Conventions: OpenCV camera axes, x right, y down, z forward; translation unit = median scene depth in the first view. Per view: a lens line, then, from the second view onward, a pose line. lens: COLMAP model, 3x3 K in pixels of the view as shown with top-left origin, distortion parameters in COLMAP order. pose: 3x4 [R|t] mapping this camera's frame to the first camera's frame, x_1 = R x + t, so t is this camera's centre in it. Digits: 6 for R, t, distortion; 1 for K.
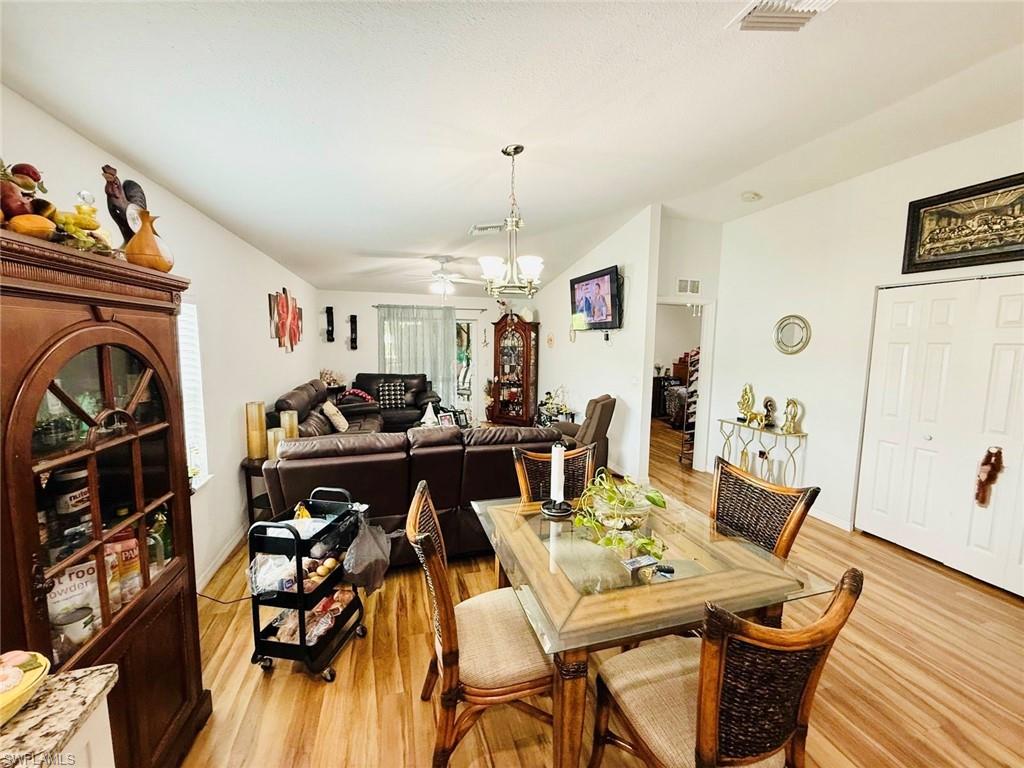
lens RADIAL K [[406.8, 0, 509.2], [0, 406.8, 382.7], [0, 0, 1]] dist [-0.000223, 0.000357]
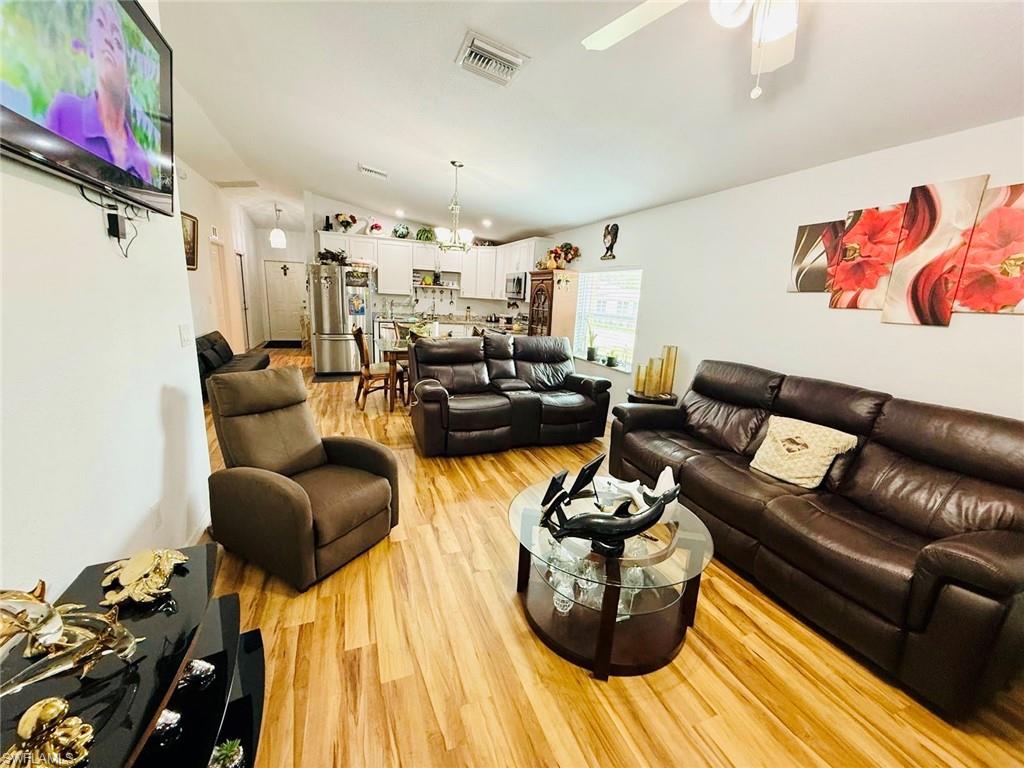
lens RADIAL K [[406.8, 0, 514.9], [0, 406.8, 386.6], [0, 0, 1]] dist [-0.000223, 0.000357]
pose [[-0.992422, -0.038015, -0.116849, -0.023444], [-0.073620, 0.945322, 0.317721, -0.085241], [0.098382, 0.323916, -0.940957, 0.990612]]
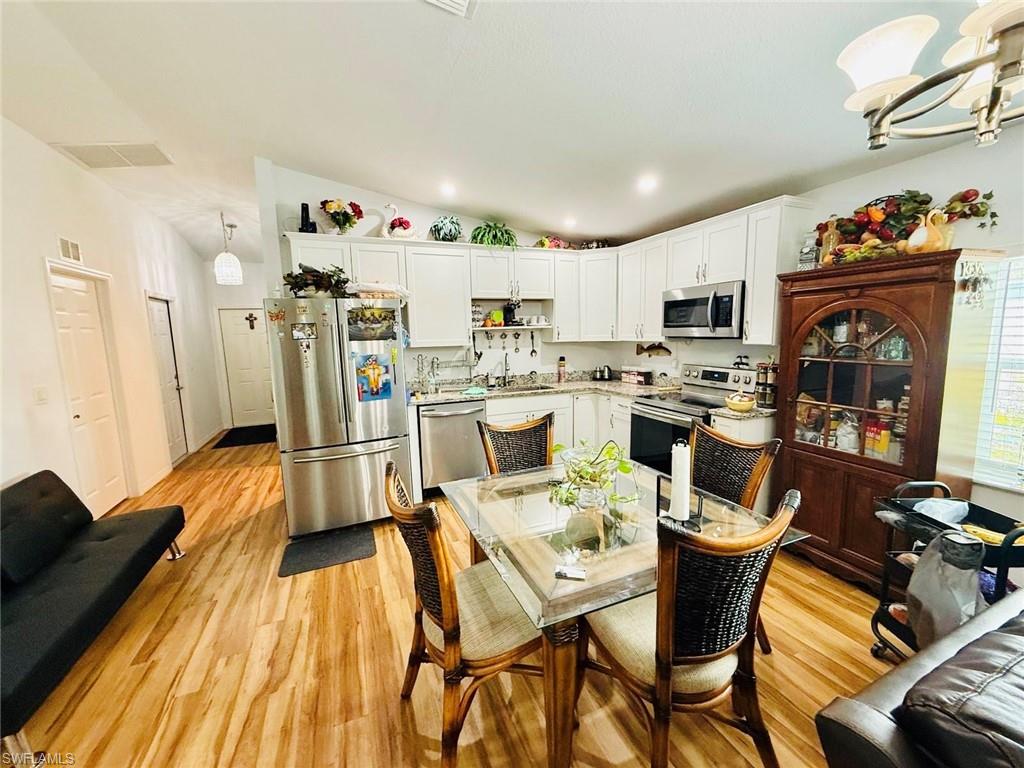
lens RADIAL K [[406.8, 0, 513.0], [0, 406.8, 385.0], [0, 0, 1]] dist [-0.000223, 0.000357]
pose [[-0.992529, 0.030657, -0.118096, 0.138951], [0.002213, 0.972281, 0.233806, -0.033282], [0.121990, 0.231798, -0.965084, 0.453500]]
